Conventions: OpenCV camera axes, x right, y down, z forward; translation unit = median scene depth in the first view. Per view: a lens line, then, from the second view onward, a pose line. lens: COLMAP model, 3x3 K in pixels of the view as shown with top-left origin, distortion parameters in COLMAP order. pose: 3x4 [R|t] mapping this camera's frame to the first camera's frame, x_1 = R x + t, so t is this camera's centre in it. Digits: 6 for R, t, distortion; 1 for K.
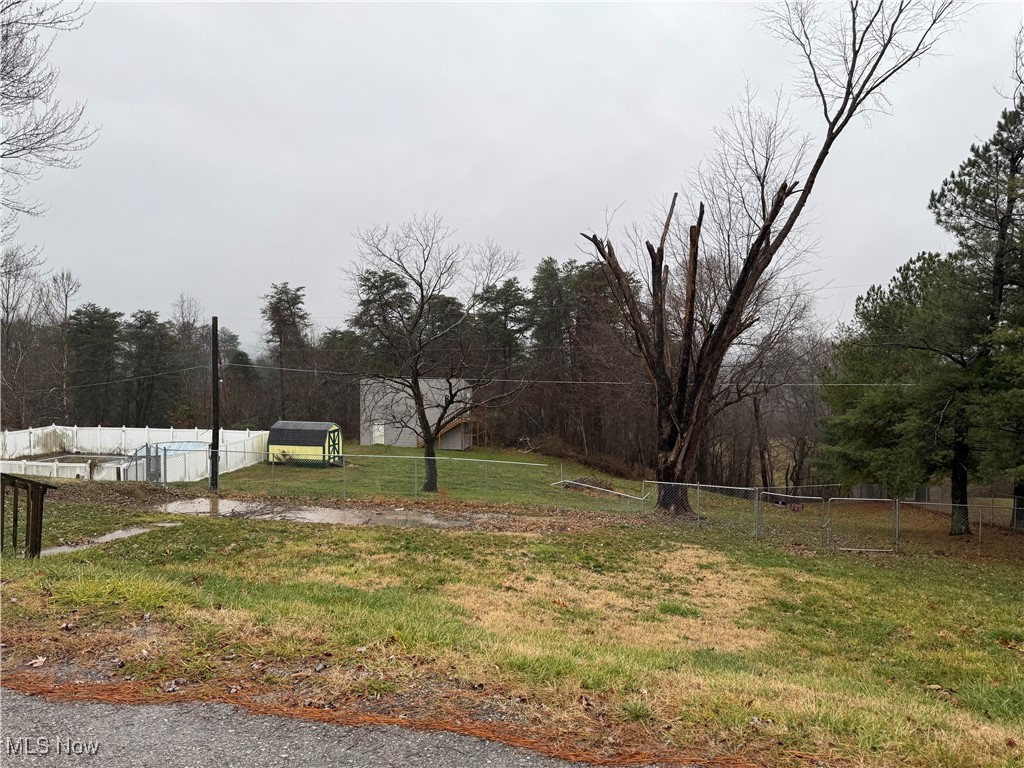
lens RADIAL K [[715.8, 0, 519.8], [0, 715.8, 375.1], [0, 0, 1]] dist [0.075326, -0.080830]
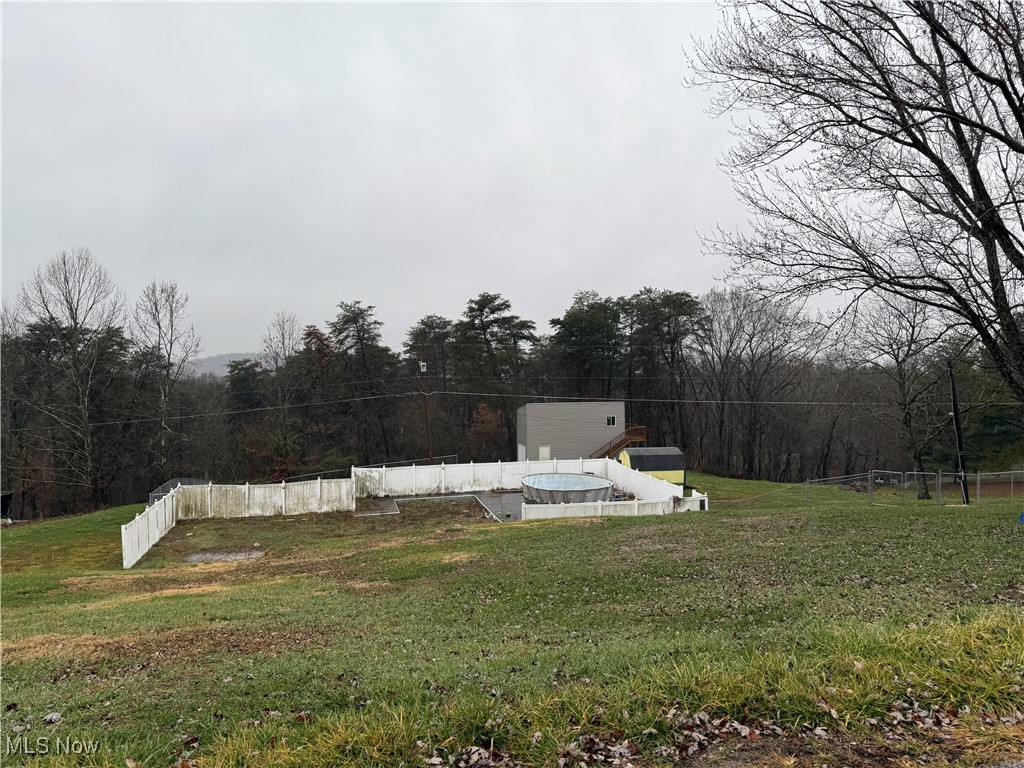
lens RADIAL K [[715.8, 0, 513.2], [0, 715.8, 387.8], [0, 0, 1]] dist [0.075326, -0.080830]
pose [[0.903419, -0.020526, 0.428268, -1.557702], [0.019819, 0.999785, 0.006110, -0.054132], [-0.428301, 0.002967, 0.903631, 0.247995]]
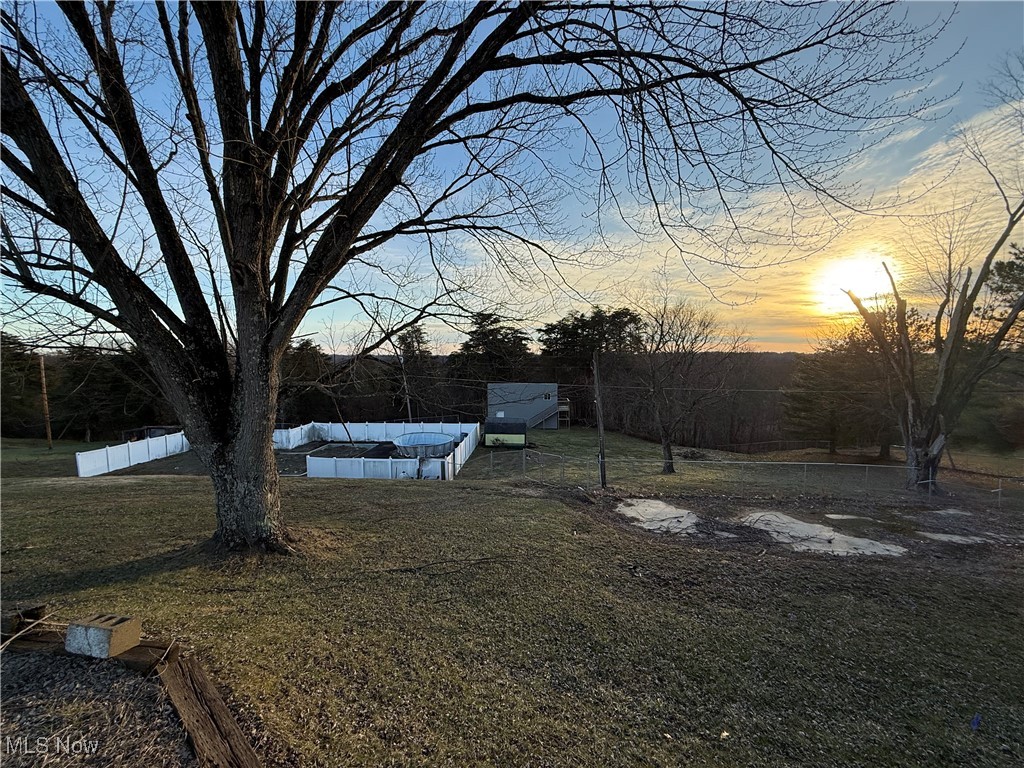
lens RADIAL K [[405.8, 0, 509.1], [0, 405.8, 384.2], [0, 0, 1]] dist [0.001822, -0.000214]
pose [[0.992311, -0.015985, 0.122734, -0.662454], [0.012143, 0.999414, 0.031991, -0.048614], [-0.123173, -0.030255, 0.991924, 0.312747]]
